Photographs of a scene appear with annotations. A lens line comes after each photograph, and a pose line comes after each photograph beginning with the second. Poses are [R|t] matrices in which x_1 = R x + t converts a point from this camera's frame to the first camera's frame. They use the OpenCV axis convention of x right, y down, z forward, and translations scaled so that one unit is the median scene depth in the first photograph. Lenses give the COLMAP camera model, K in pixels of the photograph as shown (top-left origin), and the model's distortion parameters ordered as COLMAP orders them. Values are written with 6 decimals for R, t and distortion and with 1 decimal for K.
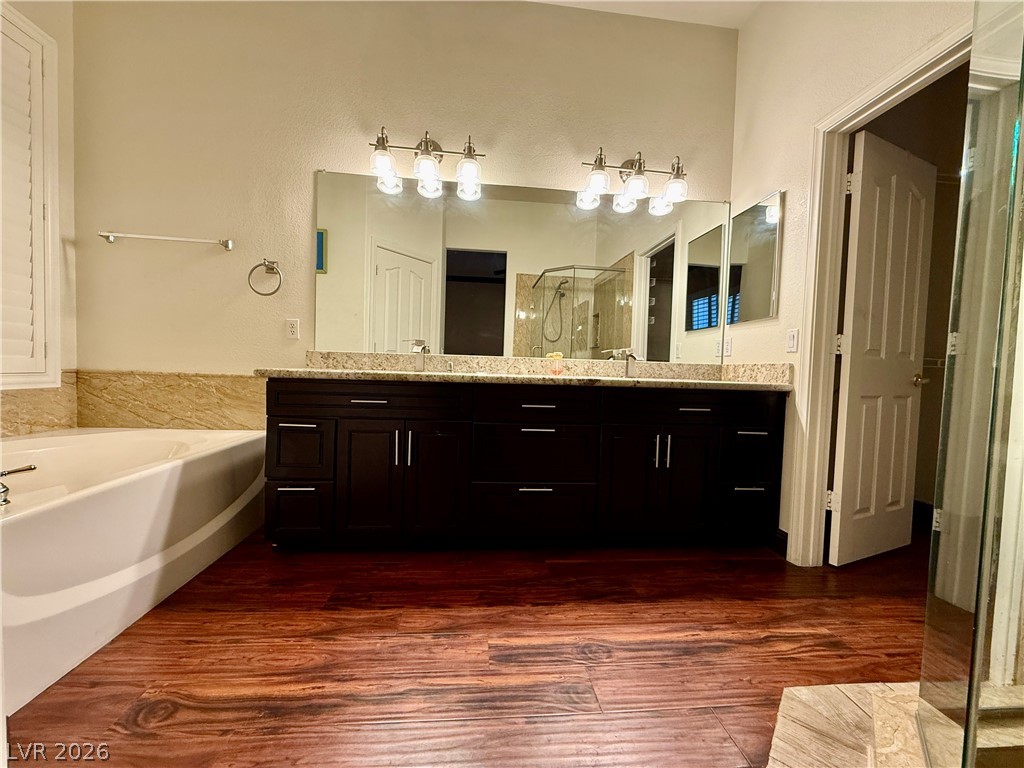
lens RADIAL K [[406.8, 0, 511.5], [0, 406.8, 385.8], [0, 0, 1]] dist [-0.002710, 0.000787]
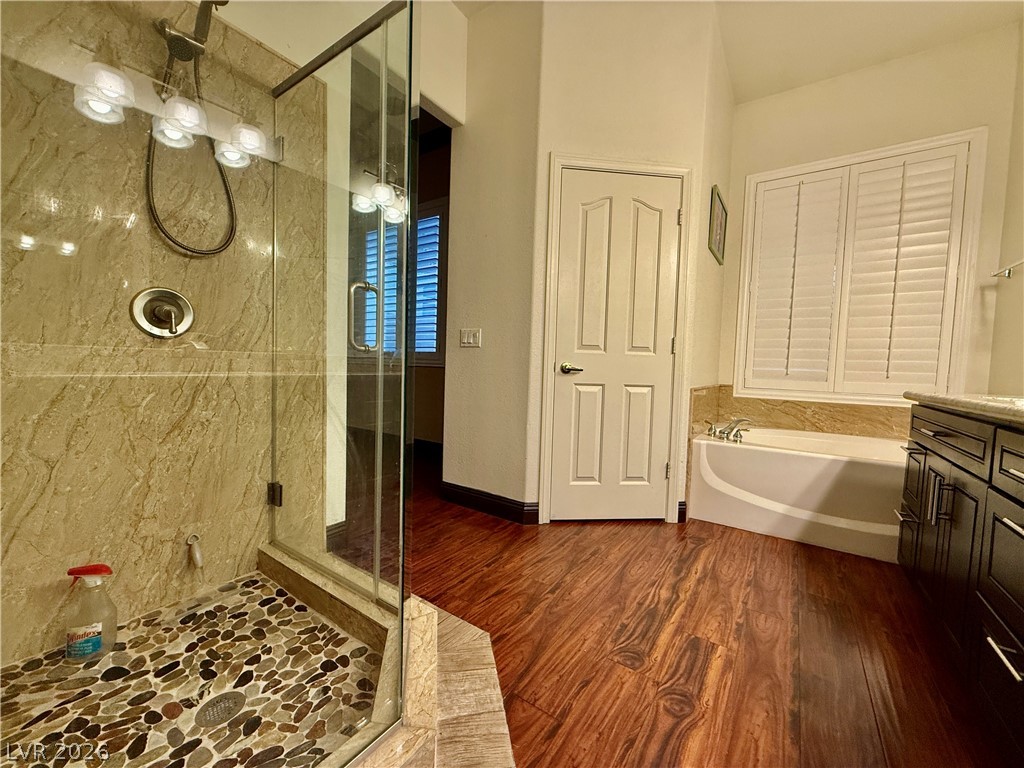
lens RADIAL K [[406.8, 0, 509.8], [0, 406.8, 385.6], [0, 0, 1]] dist [-0.002710, 0.000787]
pose [[-0.645177, -0.013886, -0.763907, 1.030447], [-0.087164, 0.994645, 0.055537, -0.032228], [0.759045, 0.102416, -0.642932, 1.130754]]
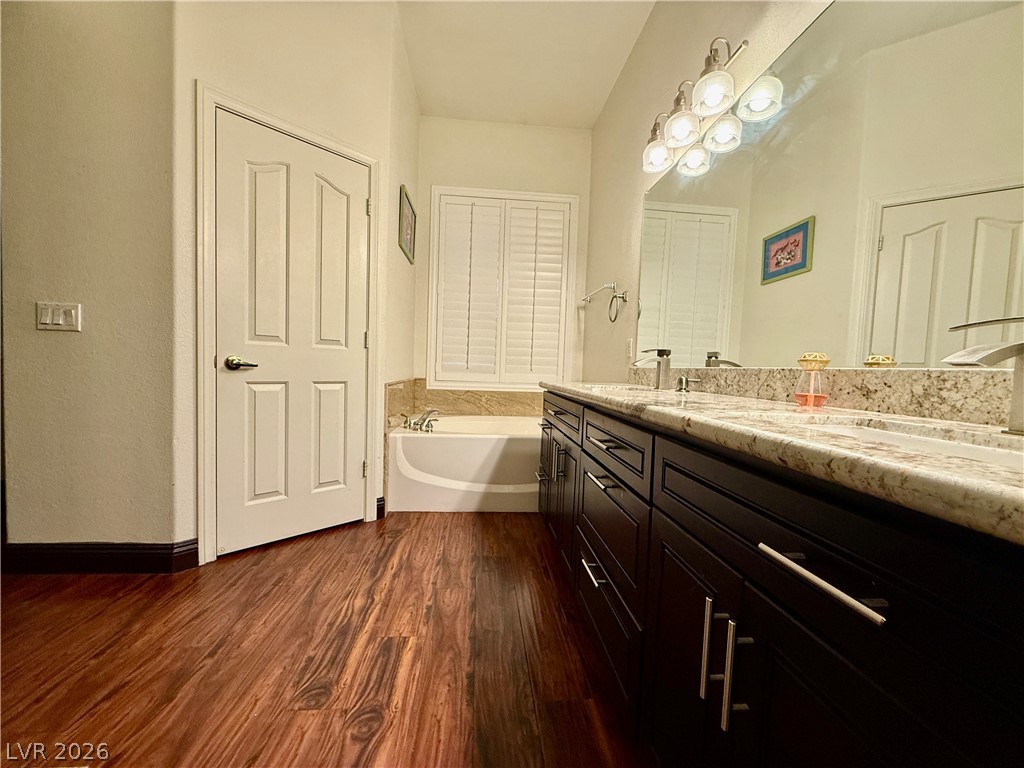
lens RADIAL K [[406.8, 0, 510.6], [0, 406.8, 386.1], [0, 0, 1]] dist [-0.002710, 0.000787]
pose [[-0.012184, 0.013333, -0.999837, 0.934285], [-0.079230, 0.996754, 0.014257, -0.046925], [0.996782, 0.079390, -0.011088, 1.156079]]
